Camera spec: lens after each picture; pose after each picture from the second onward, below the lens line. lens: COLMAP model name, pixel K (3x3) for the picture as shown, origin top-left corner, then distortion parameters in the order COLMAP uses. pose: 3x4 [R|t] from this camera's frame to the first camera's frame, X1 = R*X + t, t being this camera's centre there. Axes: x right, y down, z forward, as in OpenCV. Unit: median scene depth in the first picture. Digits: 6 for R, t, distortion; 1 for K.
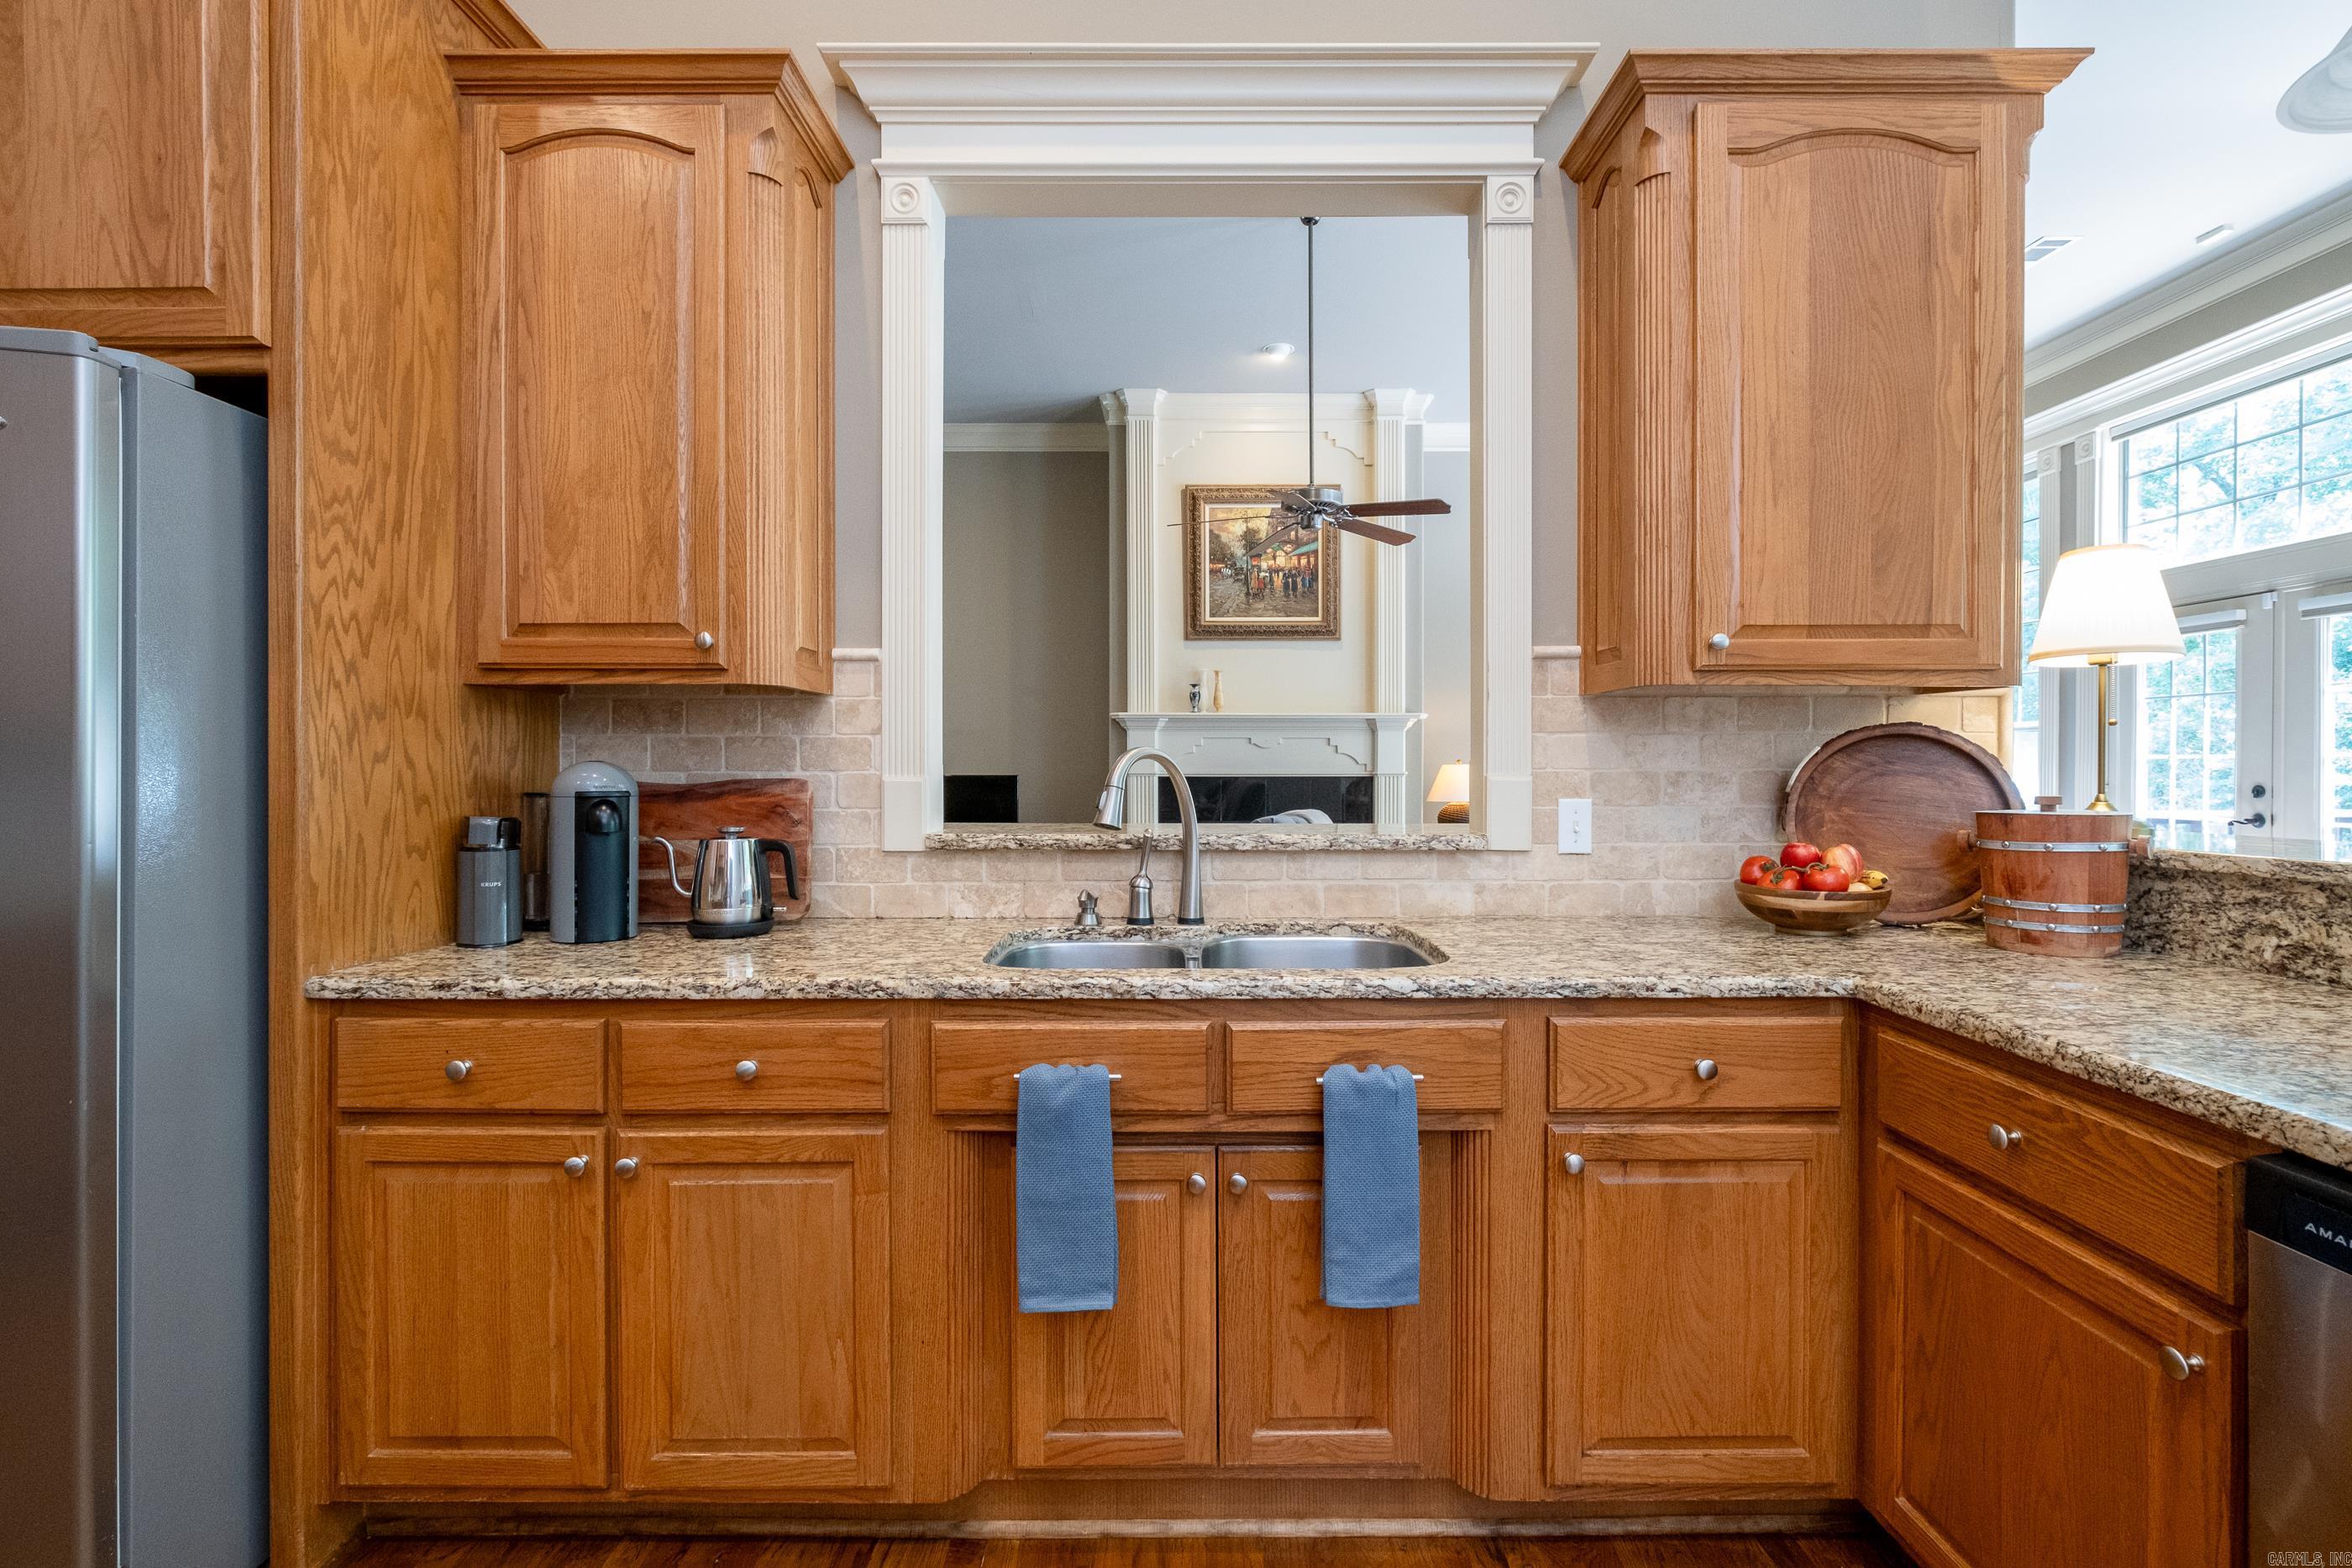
lens RADIAL K [[1043.0, 0, 1180.6], [0, 1043.0, 770.0], [0, 0, 1]] dist [-0.003197, 0.000008]
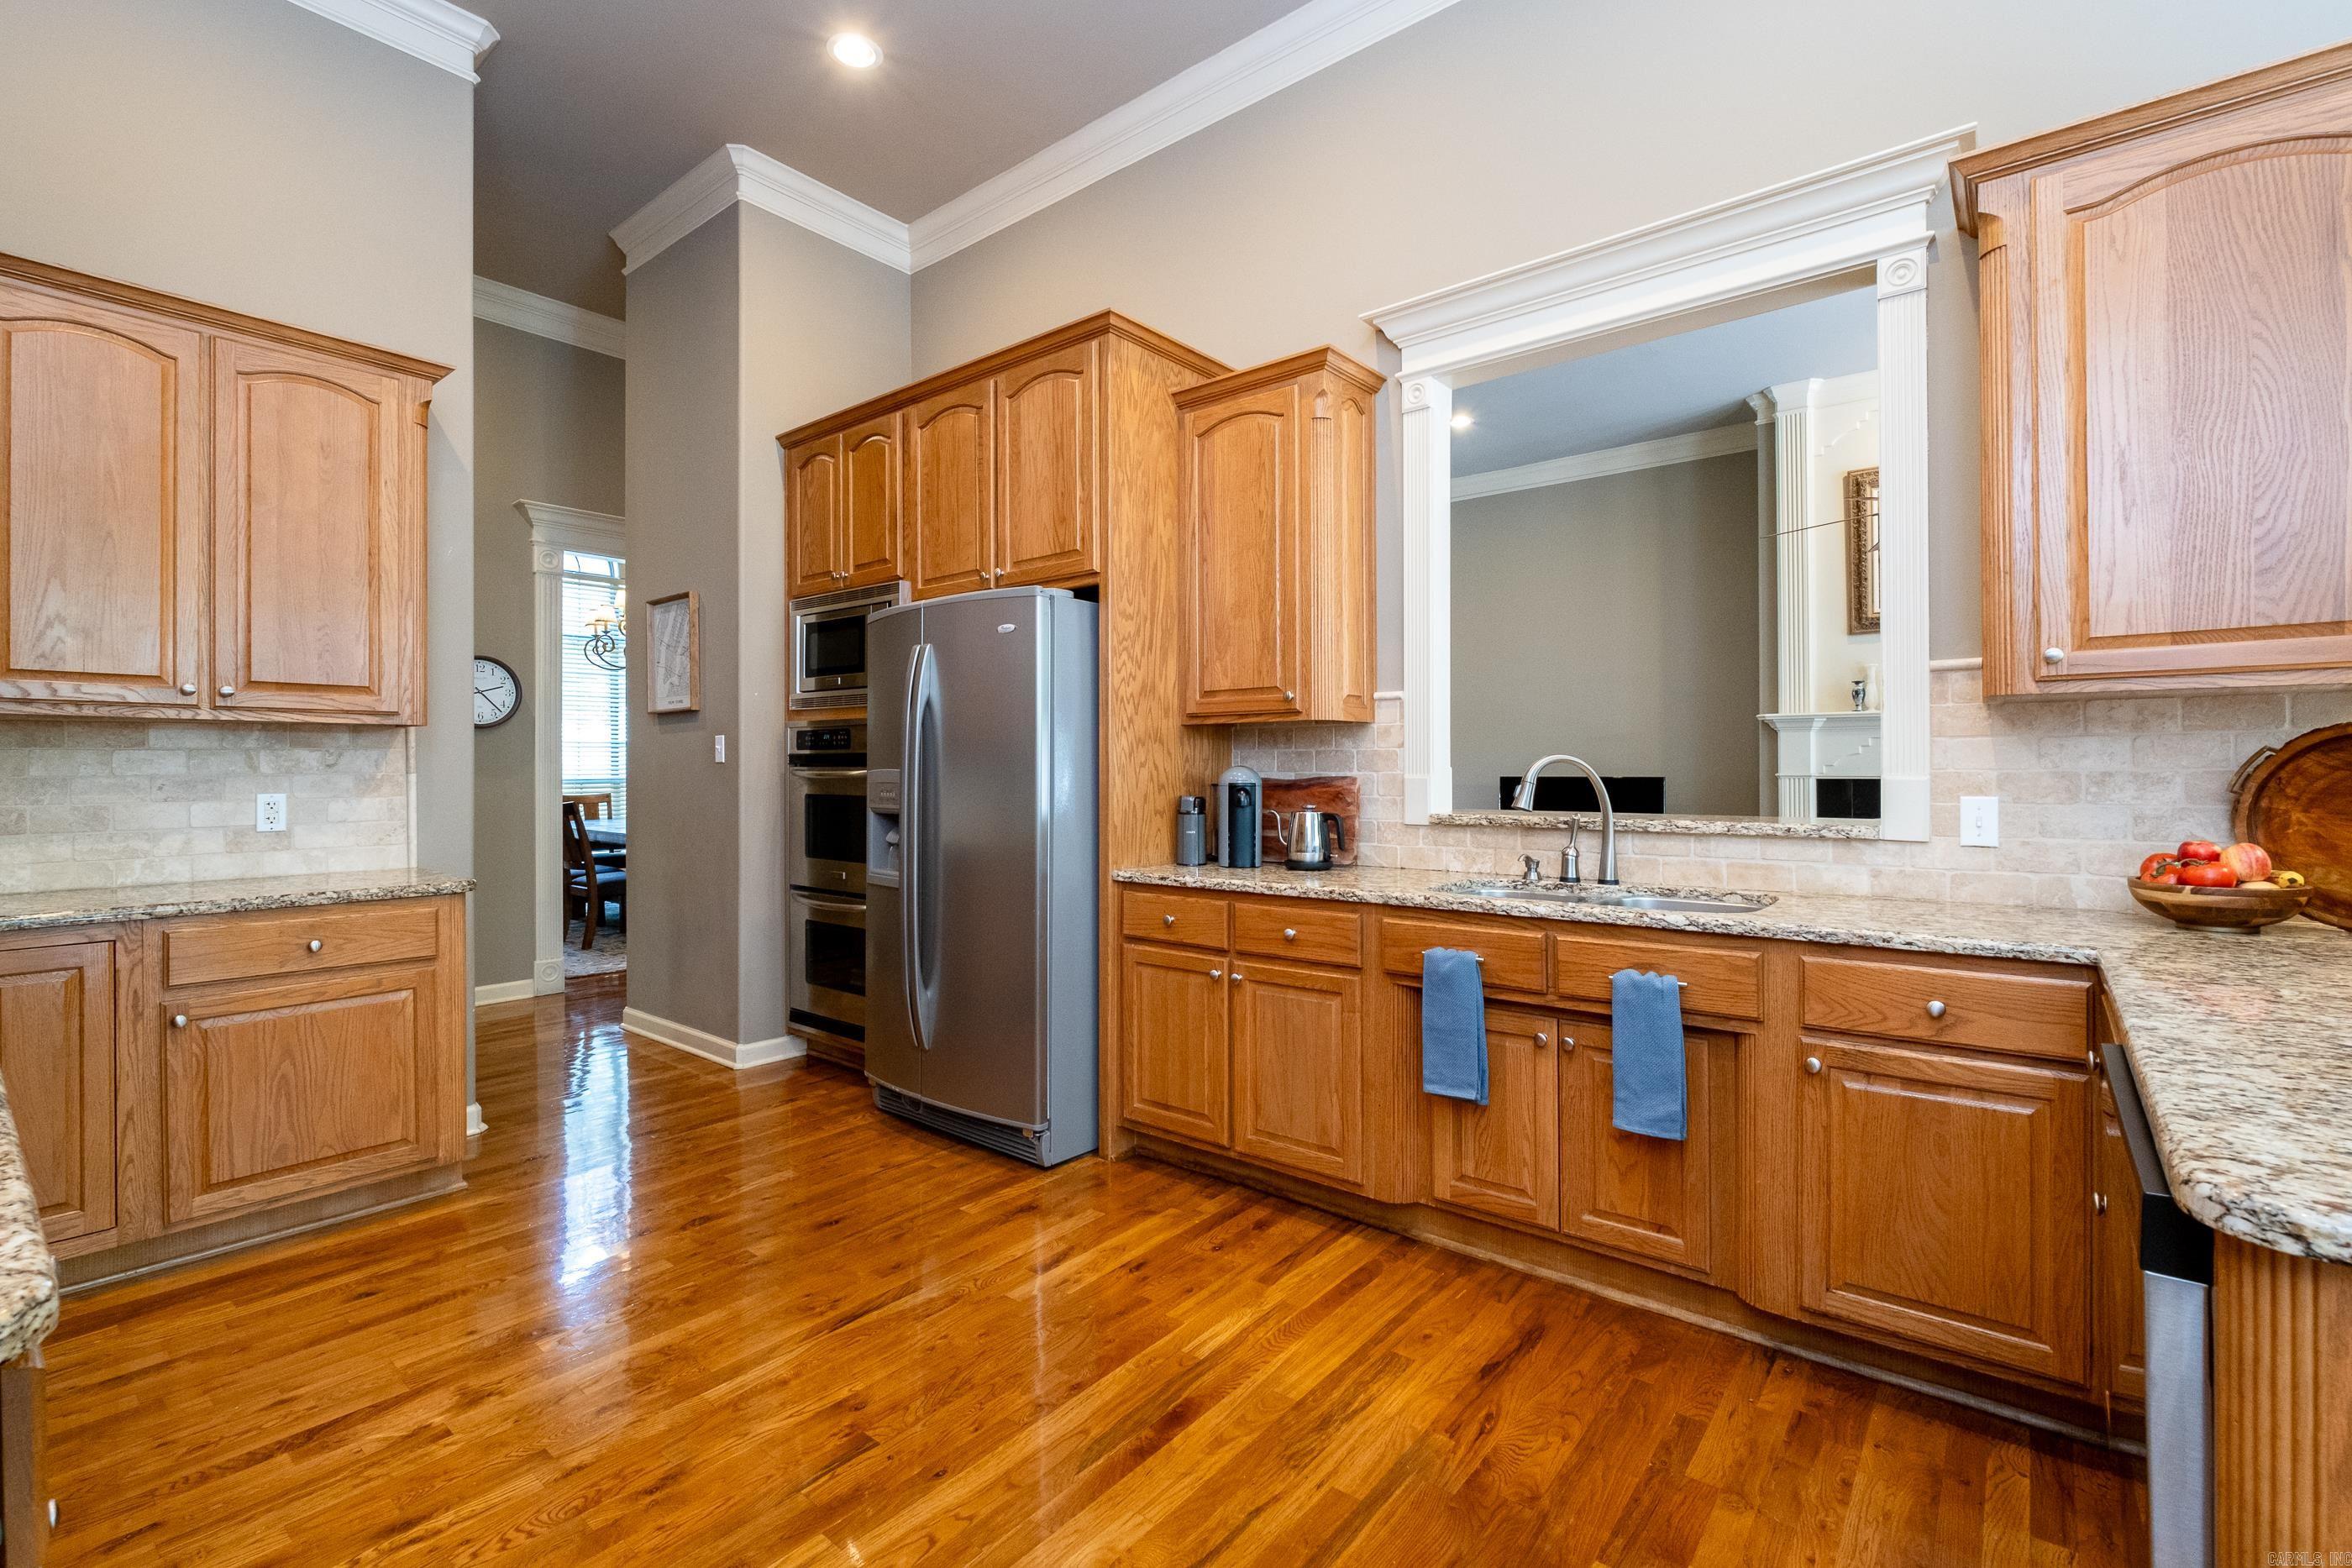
lens RADIAL K [[1033.4, 0, 1175.0], [0, 1033.4, 764.1], [0, 0, 1]] dist [-0.001785, -0.000327]
pose [[0.775267, -0.005145, -0.631612, 0.478073], [-0.000080, 0.999966, -0.008243, 0.002943], [0.631633, 0.006441, 0.775240, -0.446428]]
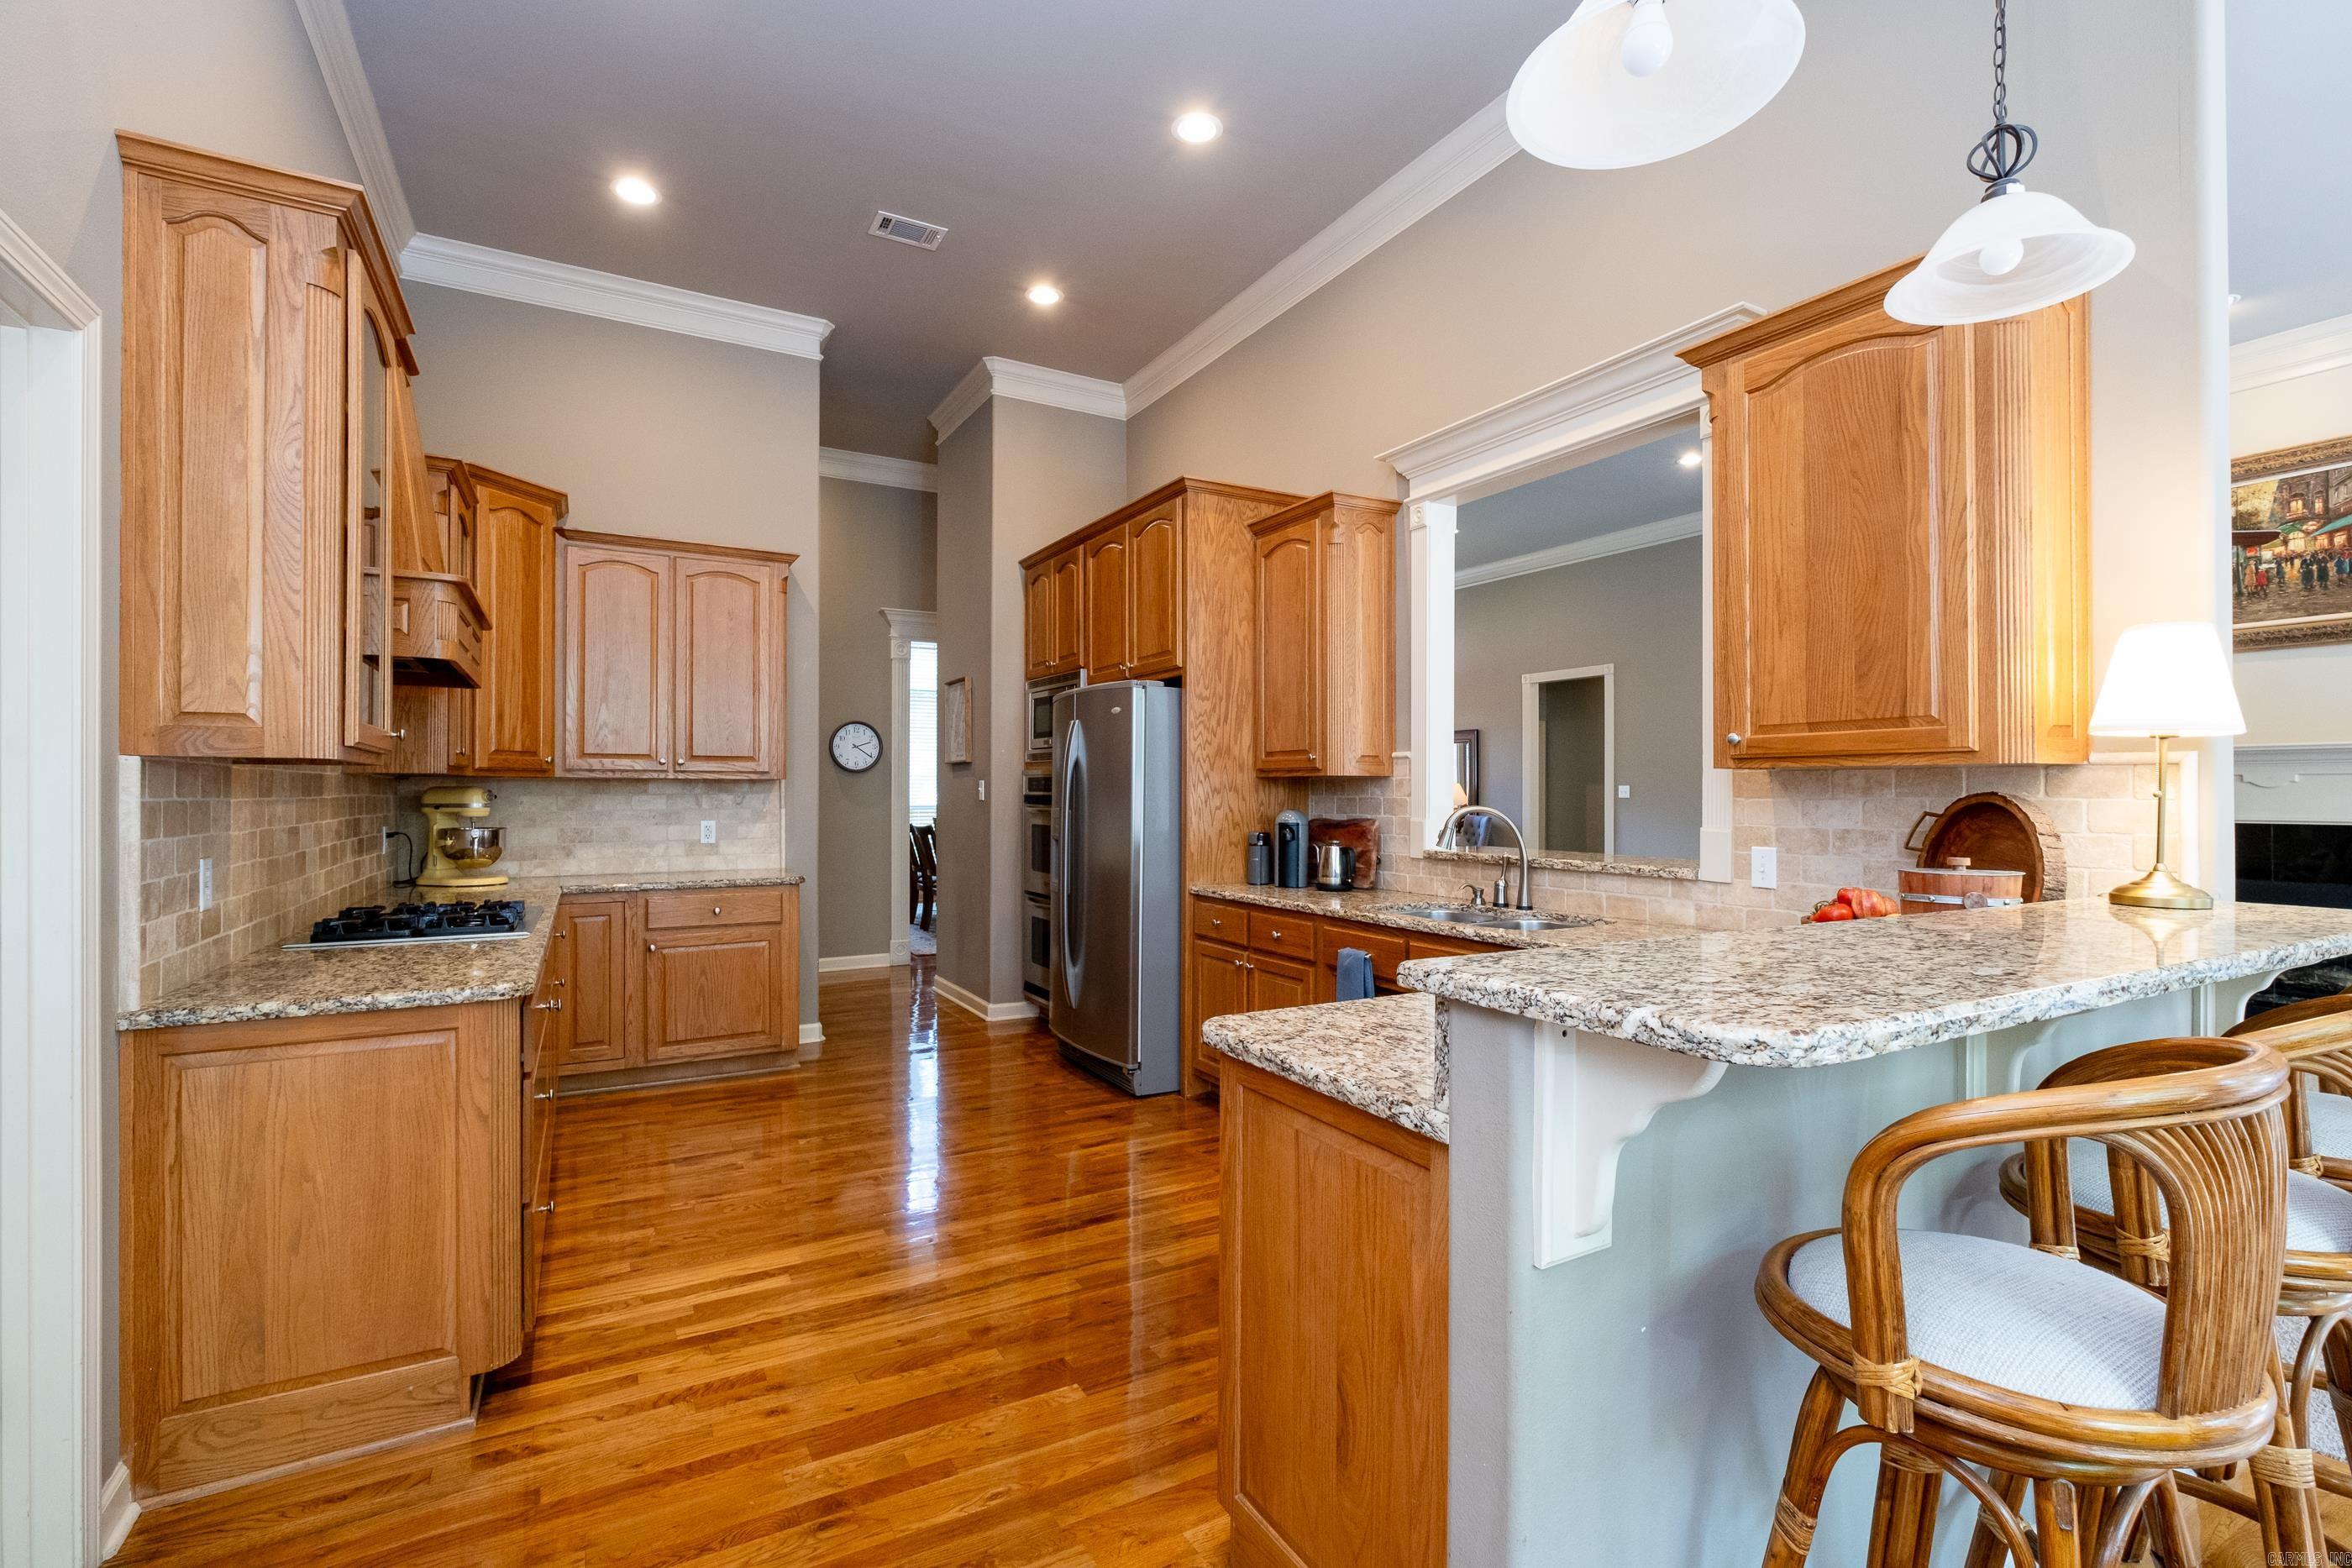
lens RADIAL K [[1041.0, 0, 1186.5], [0, 1041.0, 787.1], [0, 0, 1]] dist [-0.000135, -0.000446]
pose [[0.502118, -0.003585, -0.864792, 1.360341], [-0.006299, 0.999950, -0.007803, -0.040174], [0.864776, 0.009366, 0.502070, -0.368745]]
